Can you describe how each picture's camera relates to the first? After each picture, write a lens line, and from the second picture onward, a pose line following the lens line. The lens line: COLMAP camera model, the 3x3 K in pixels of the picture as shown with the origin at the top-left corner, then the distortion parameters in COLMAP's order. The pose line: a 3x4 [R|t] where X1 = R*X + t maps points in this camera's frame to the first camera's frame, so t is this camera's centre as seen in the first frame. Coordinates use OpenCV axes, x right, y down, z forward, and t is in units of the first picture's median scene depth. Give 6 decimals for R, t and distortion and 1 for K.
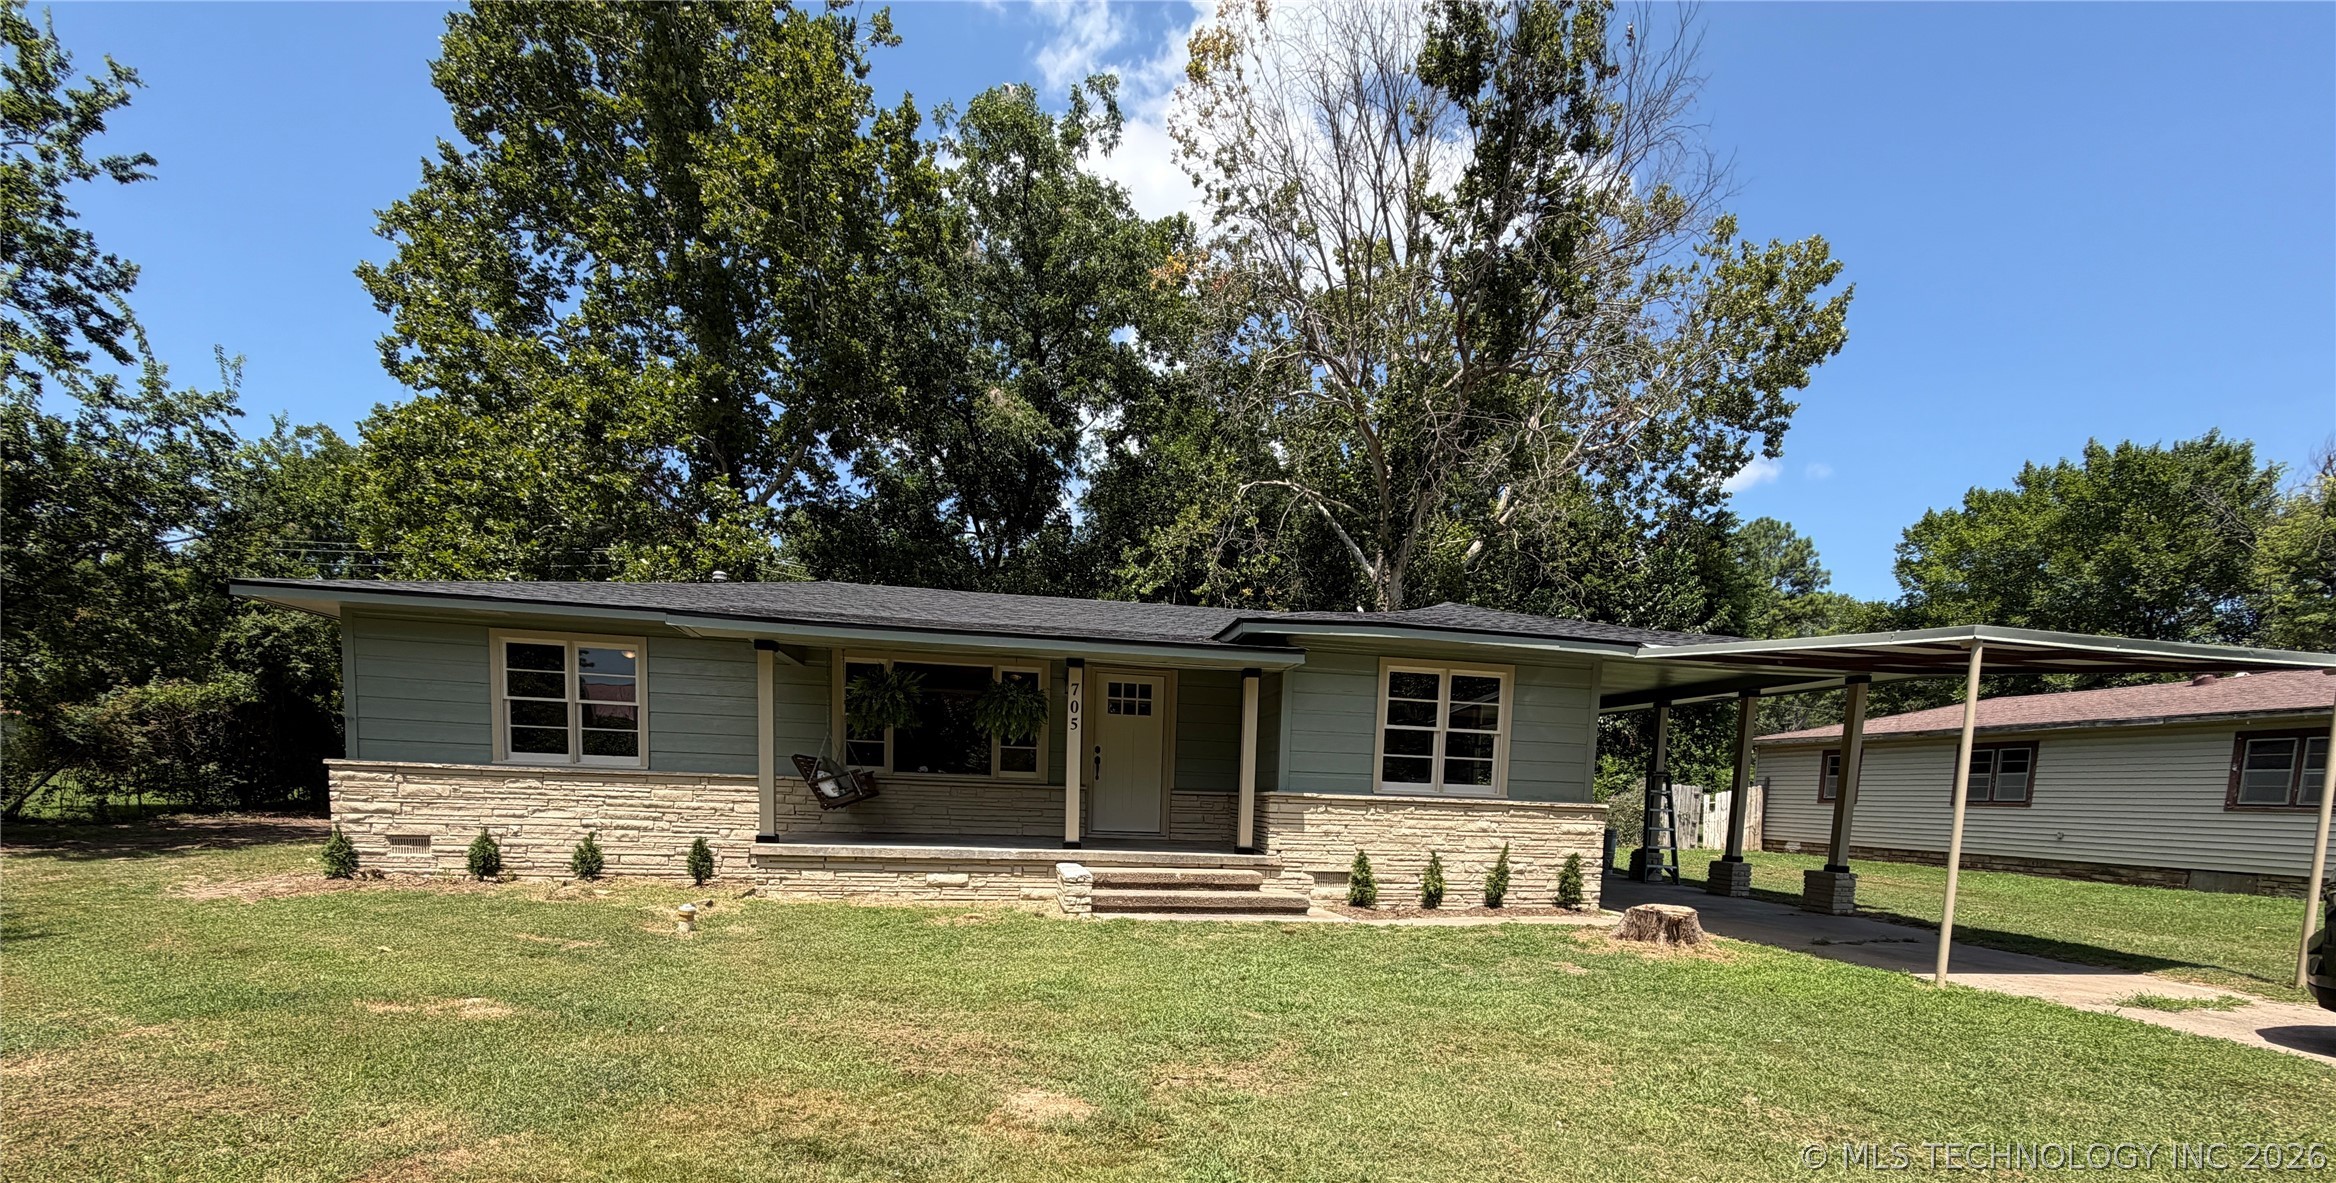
lens RADIAL K [[949.5, 0, 1155.8], [0, 949.5, 877.0], [0, 0, 1]] dist [-0.007647, 0.006050]
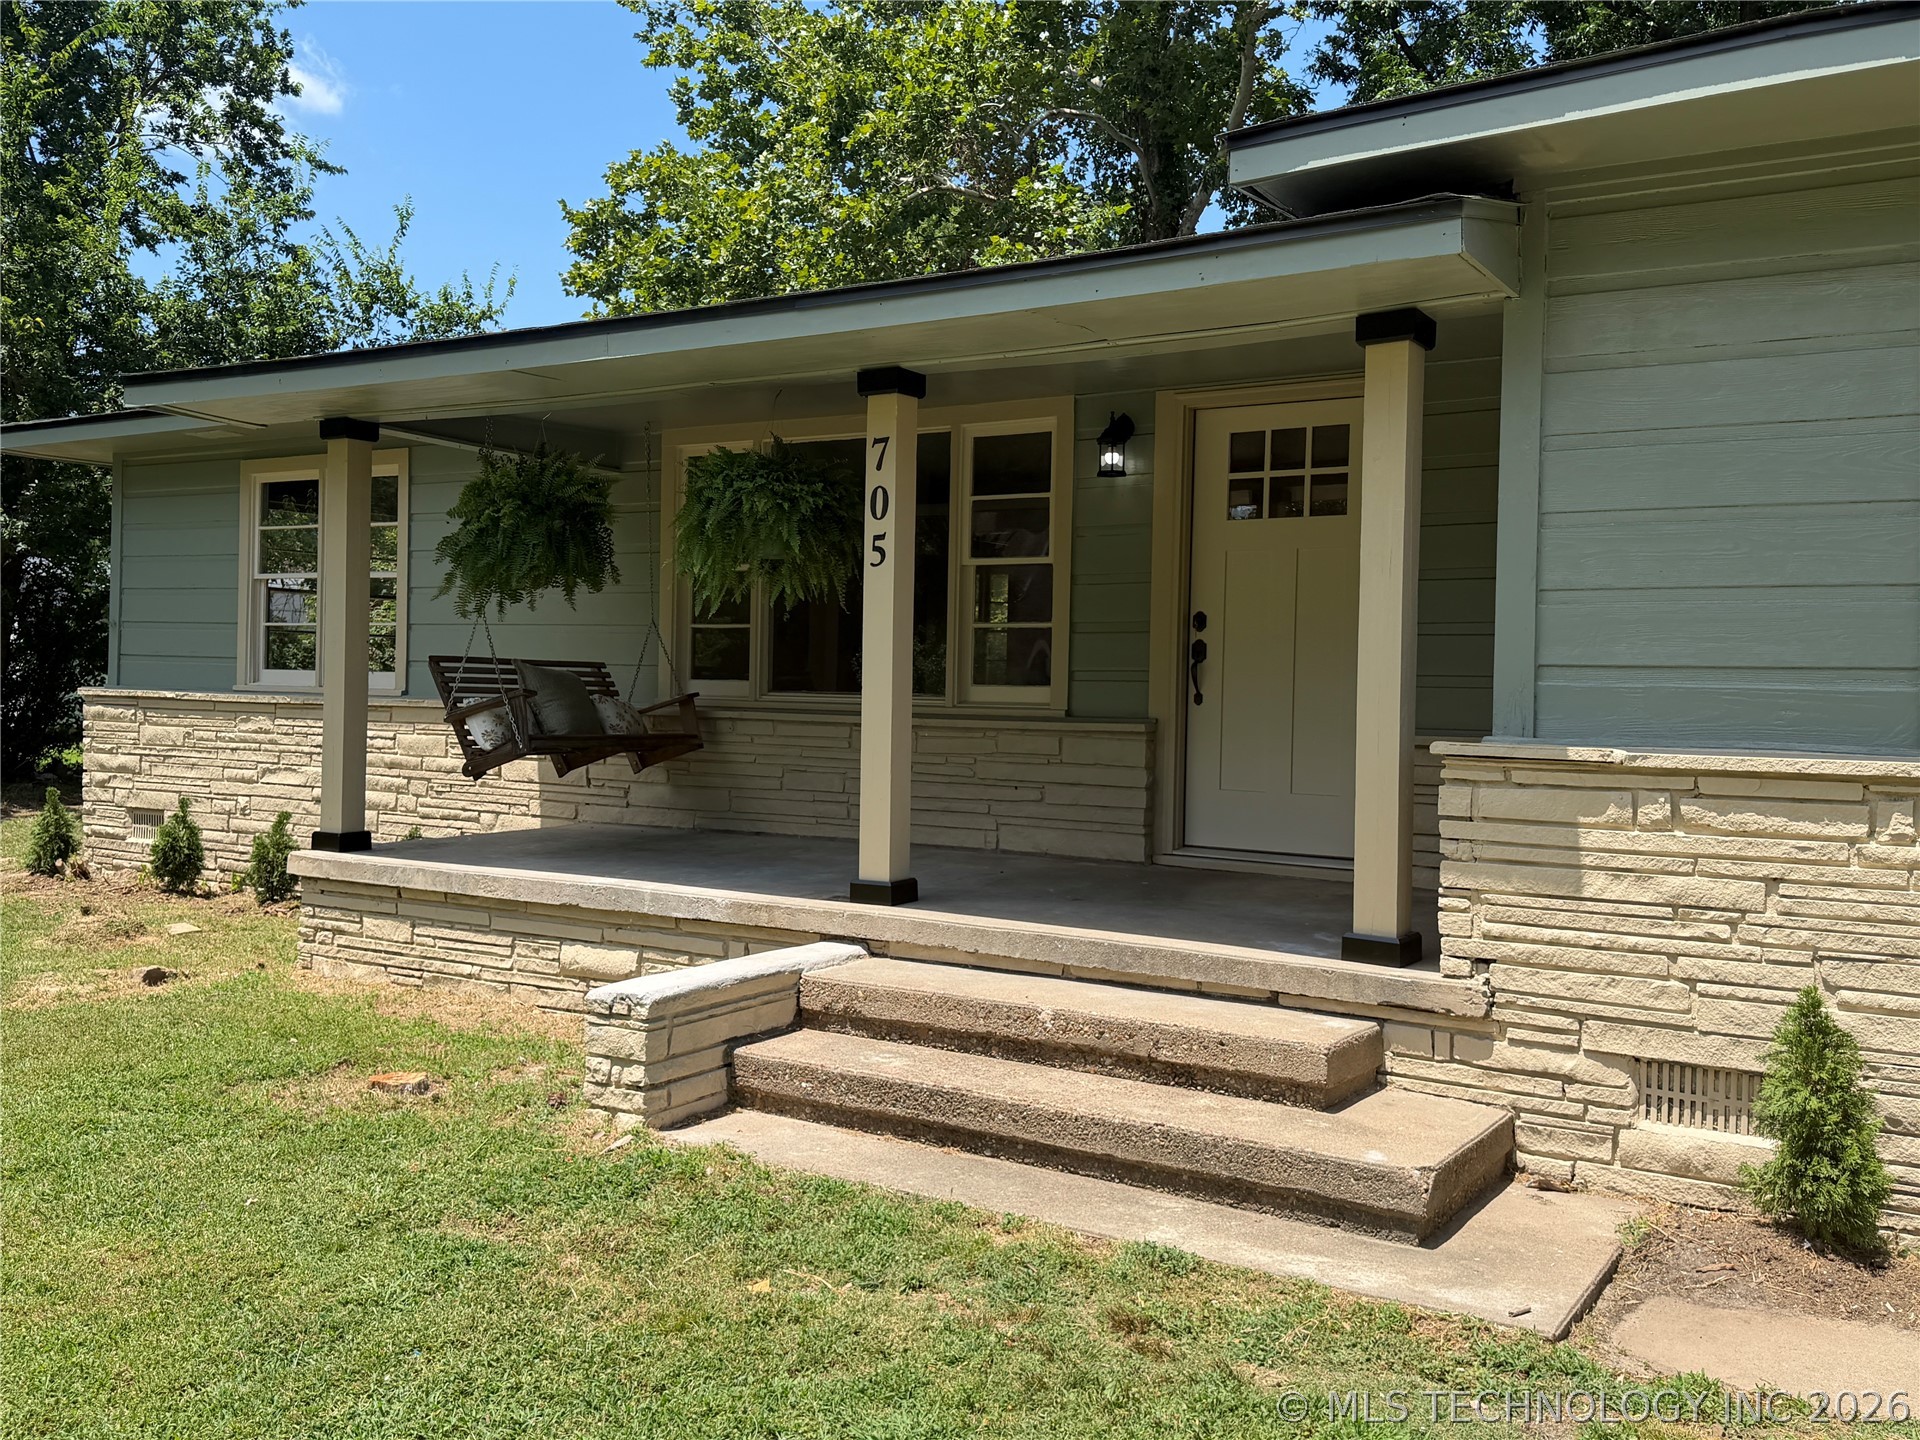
lens RADIAL K [[1670.3, 0, 957.1], [0, 1670.3, 707.0], [0, 0, 1]] dist [0.179746, -0.402610]
pose [[0.741371, -0.011045, -0.671004, 0.325392], [-0.057416, 0.995155, -0.079817, -0.049783], [0.668634, 0.097700, 0.737145, 0.514194]]
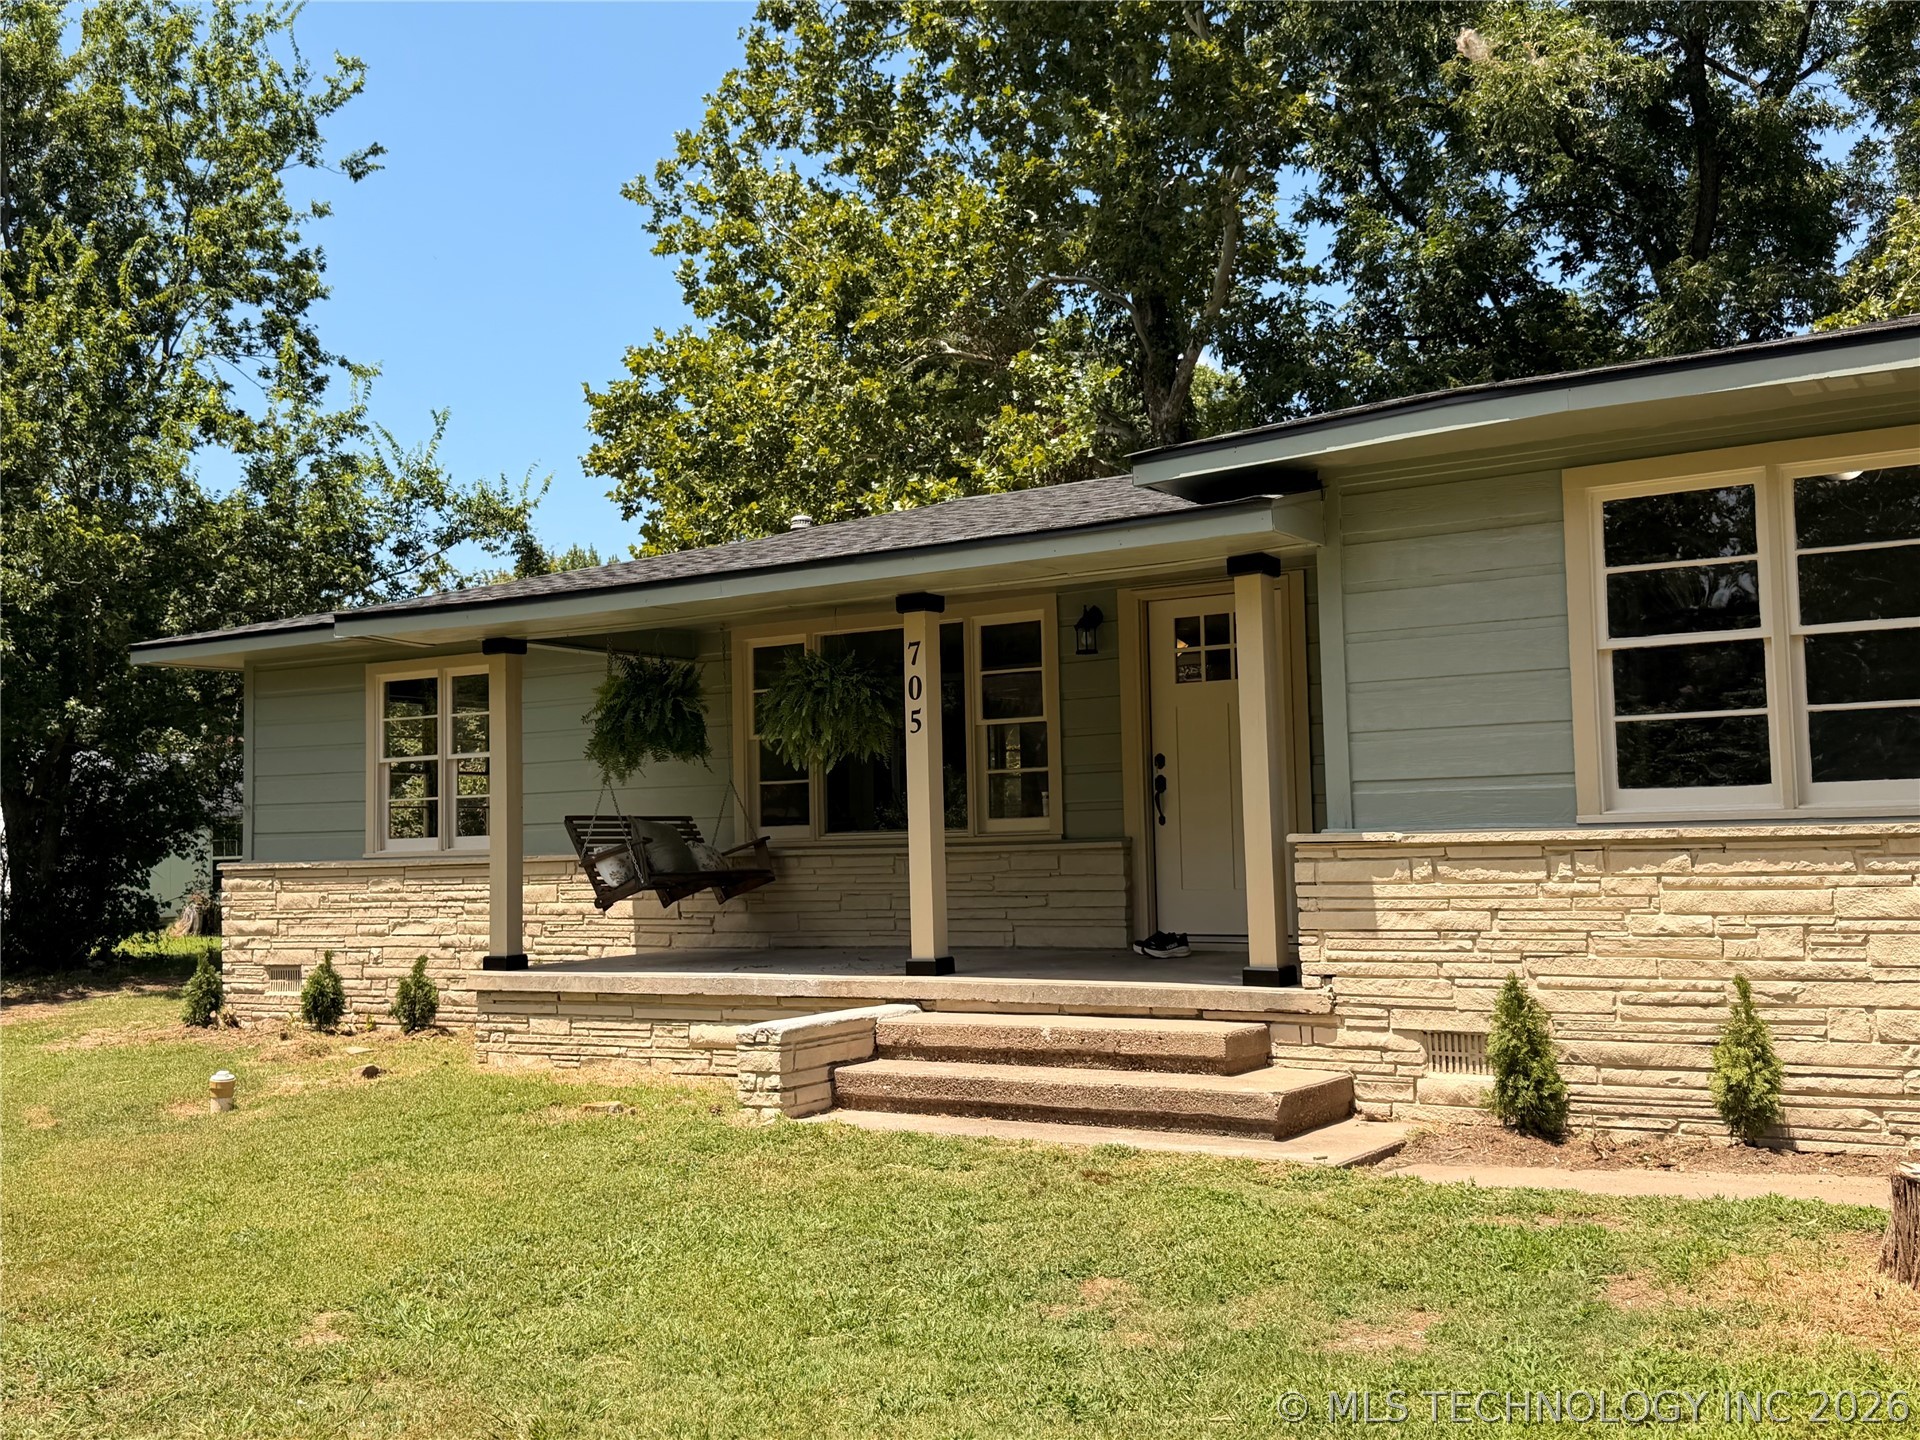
lens RADIAL K [[1902.5, 0, 960.0], [0, 1902.5, 720.0], [0, 0, 1]] dist [0.179743, -0.397095]
pose [[0.732535, -0.096968, -0.673788, 0.553410], [-0.013211, 0.987591, -0.156491, -0.005179], [0.680601, 0.123537, 0.722164, 0.267184]]
